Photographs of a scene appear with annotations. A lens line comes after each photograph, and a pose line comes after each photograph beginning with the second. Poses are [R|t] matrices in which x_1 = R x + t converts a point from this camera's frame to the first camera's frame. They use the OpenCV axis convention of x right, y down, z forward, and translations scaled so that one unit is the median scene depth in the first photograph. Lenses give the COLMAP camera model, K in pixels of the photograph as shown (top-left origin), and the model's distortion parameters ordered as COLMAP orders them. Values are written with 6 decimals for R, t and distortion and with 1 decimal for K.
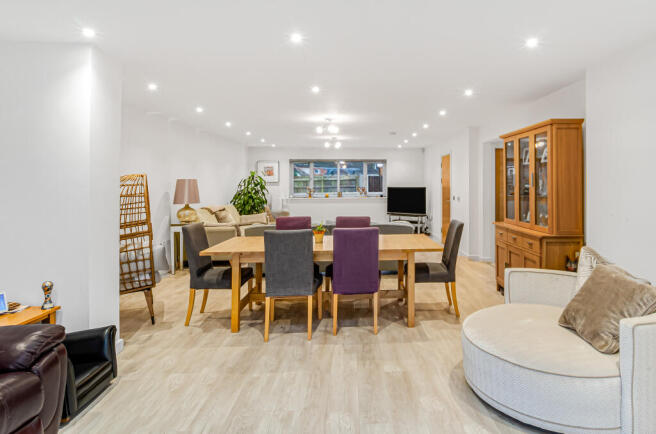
lens RADIAL K [[378.2, 0, 395.2], [0, 378.2, 176.9], [0, 0, 1]] dist [0.021606, -0.001477]
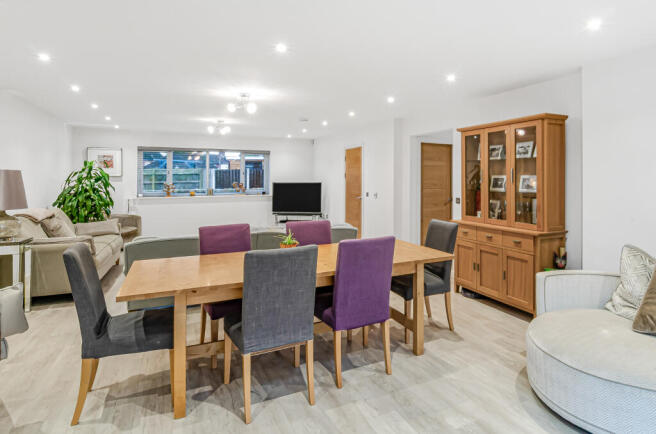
lens RADIAL K [[371.6, 0, 378.5], [0, 371.6, 168.2], [0, 0, 1]] dist [-0.001490, -0.002667]
pose [[0.910613, 0.014864, 0.412992, -0.237540], [-0.010433, 0.999861, -0.012982, 0.003666], [-0.413128, 0.007513, 0.910642, 0.195053]]
